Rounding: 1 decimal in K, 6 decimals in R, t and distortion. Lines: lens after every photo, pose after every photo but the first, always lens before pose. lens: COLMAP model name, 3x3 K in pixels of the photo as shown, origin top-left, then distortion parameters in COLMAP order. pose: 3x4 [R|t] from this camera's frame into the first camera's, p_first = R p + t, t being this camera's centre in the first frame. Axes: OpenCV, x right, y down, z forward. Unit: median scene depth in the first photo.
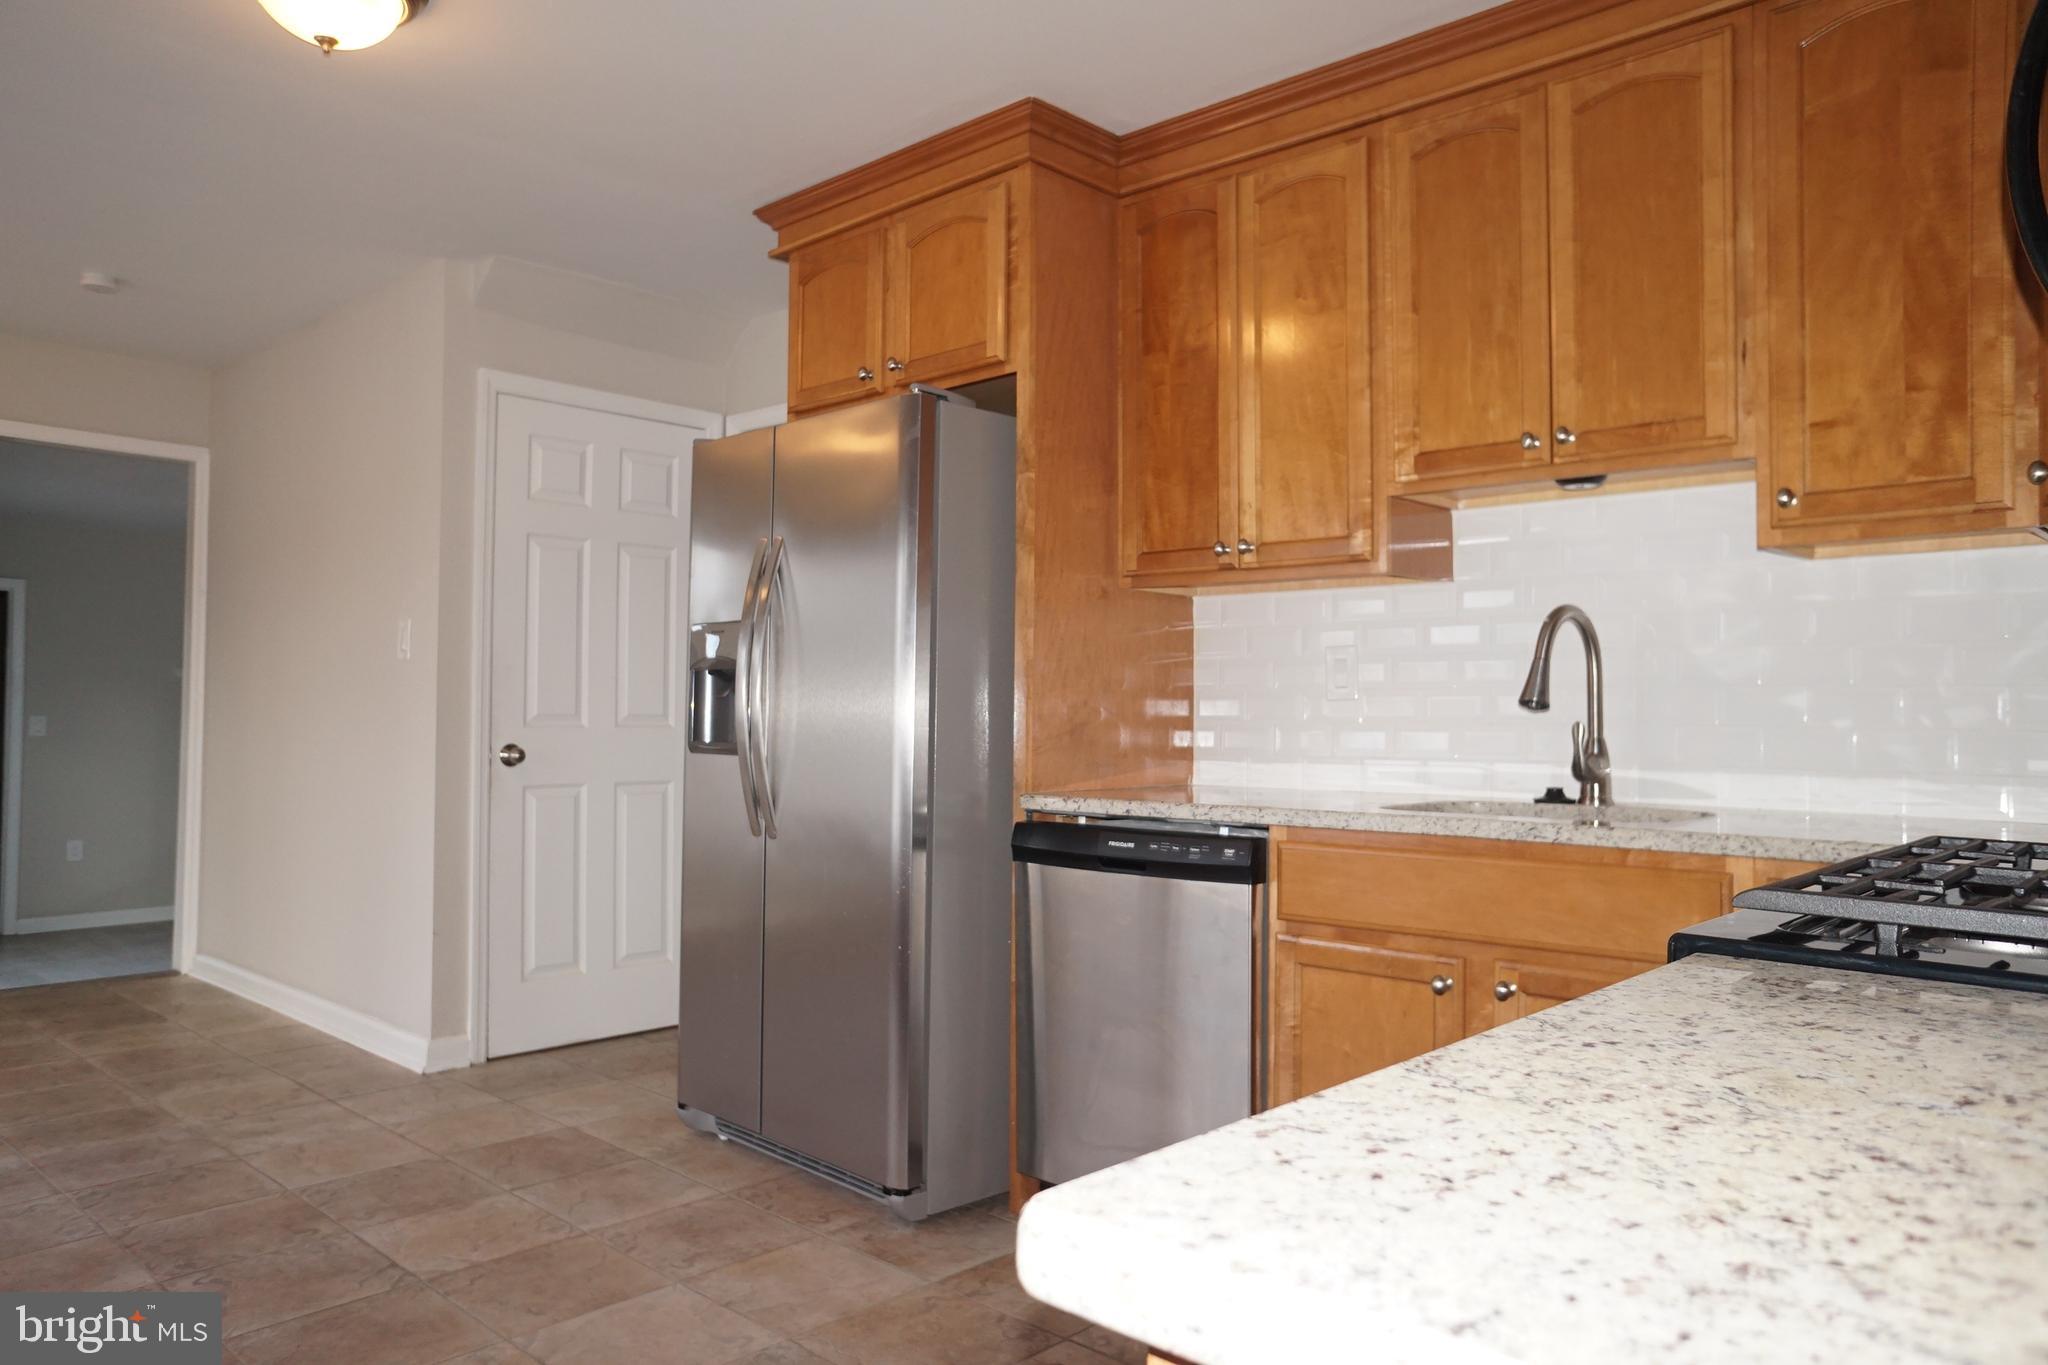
lens RADIAL K [[1411.8, 0, 1026.4], [0, 1411.8, 675.1], [0, 0, 1]] dist [-0.043220, 0.065188]
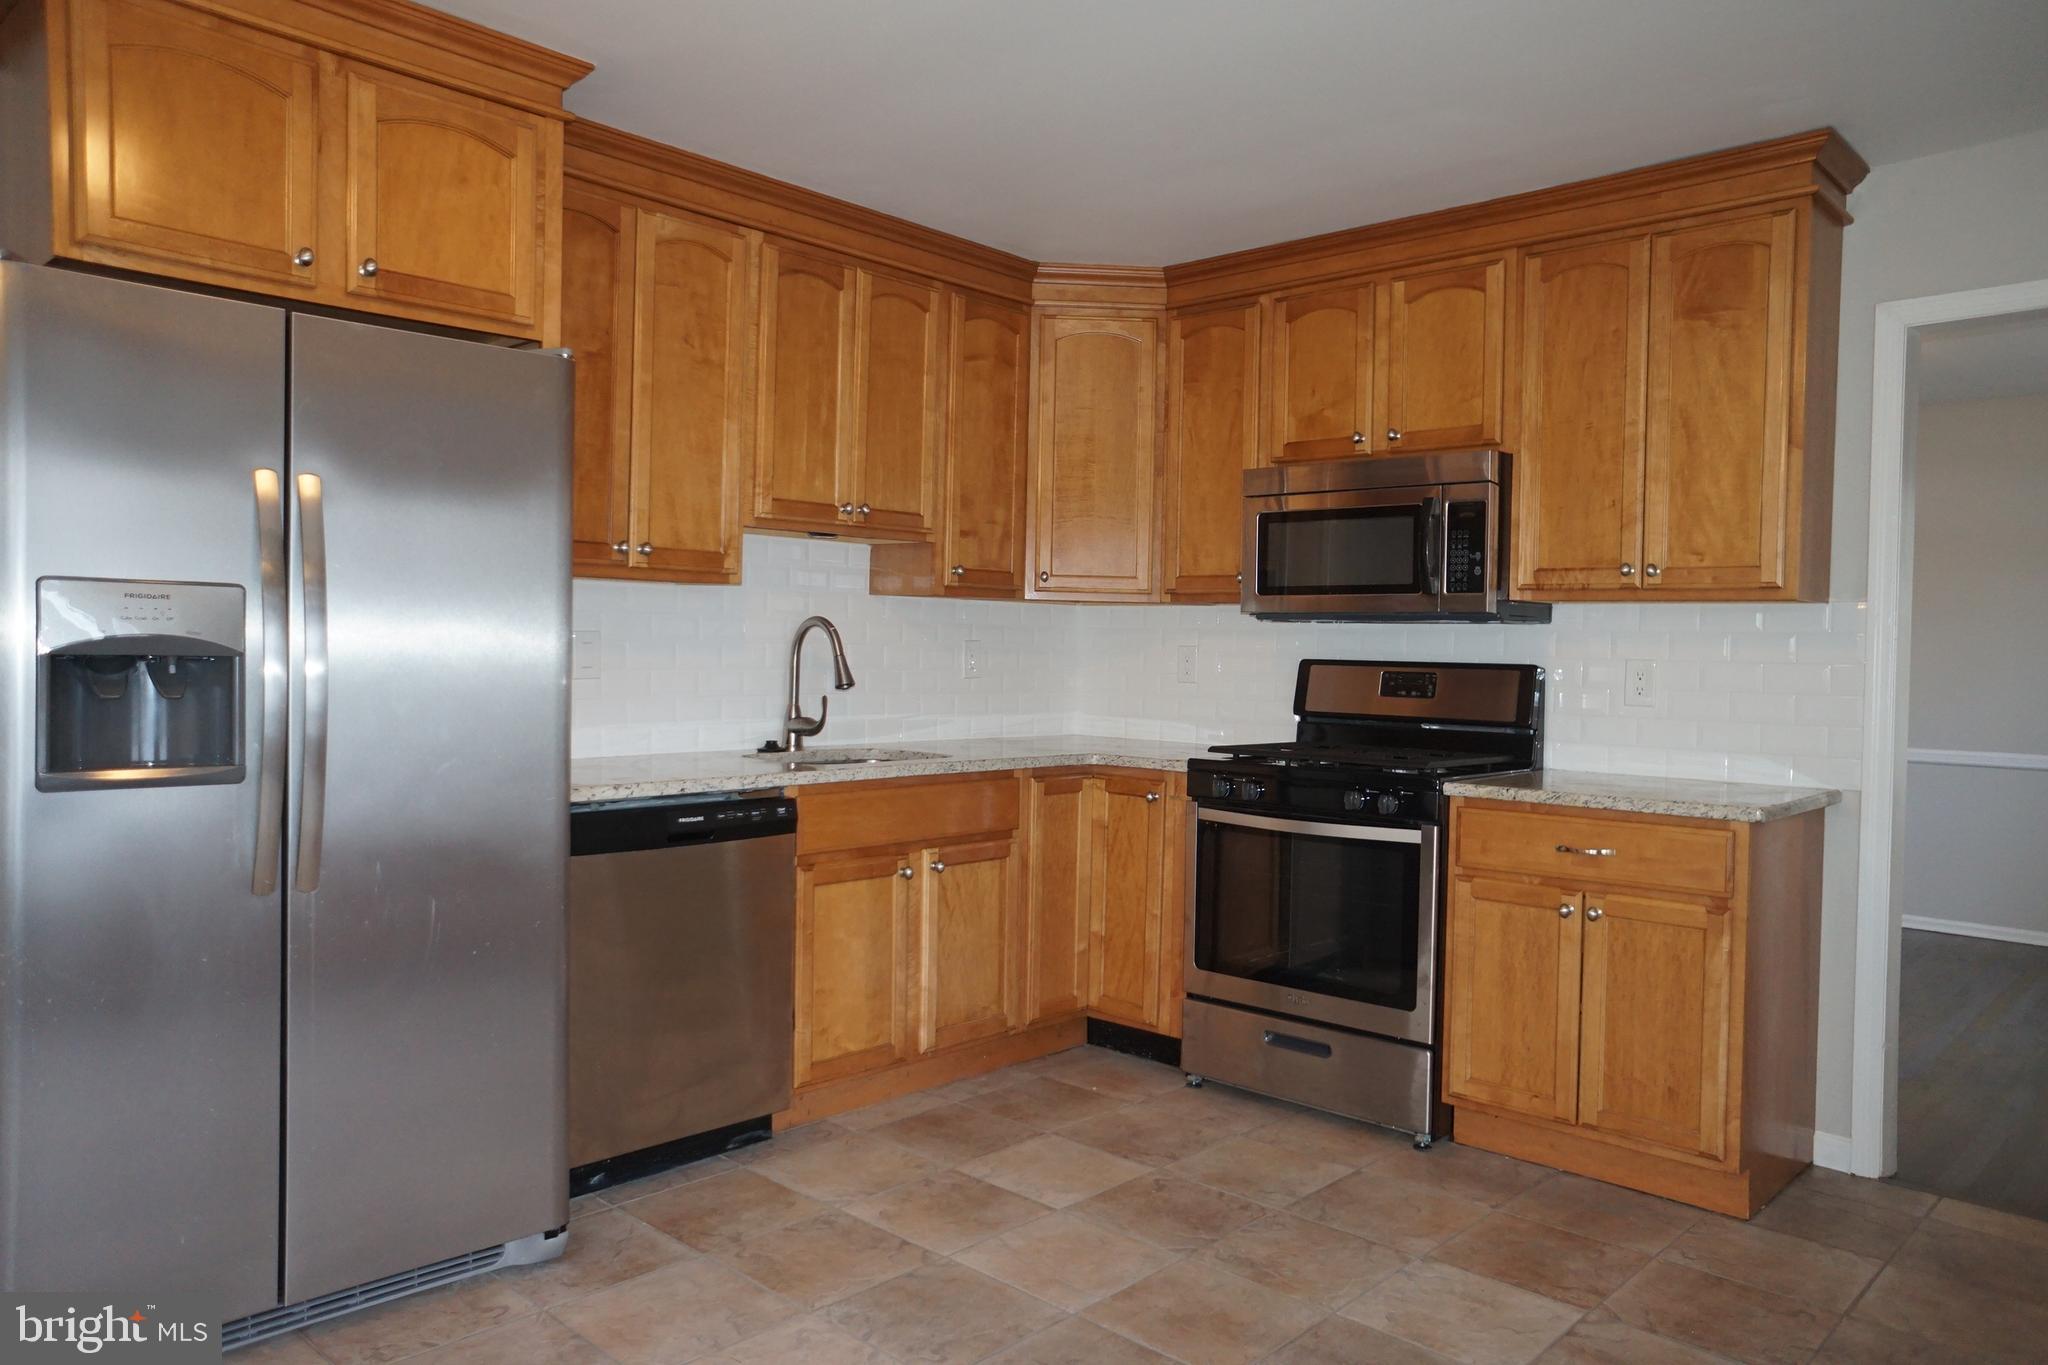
lens RADIAL K [[1411.8, 0, 1023.0], [0, 1411.8, 674.7], [0, 0, 1]] dist [-0.043220, 0.065188]
pose [[-0.009536, -0.027462, 0.999577, -0.842804], [-0.048243, 0.998471, 0.026971, -0.029994], [-0.998790, -0.047966, -0.010847, 0.605540]]
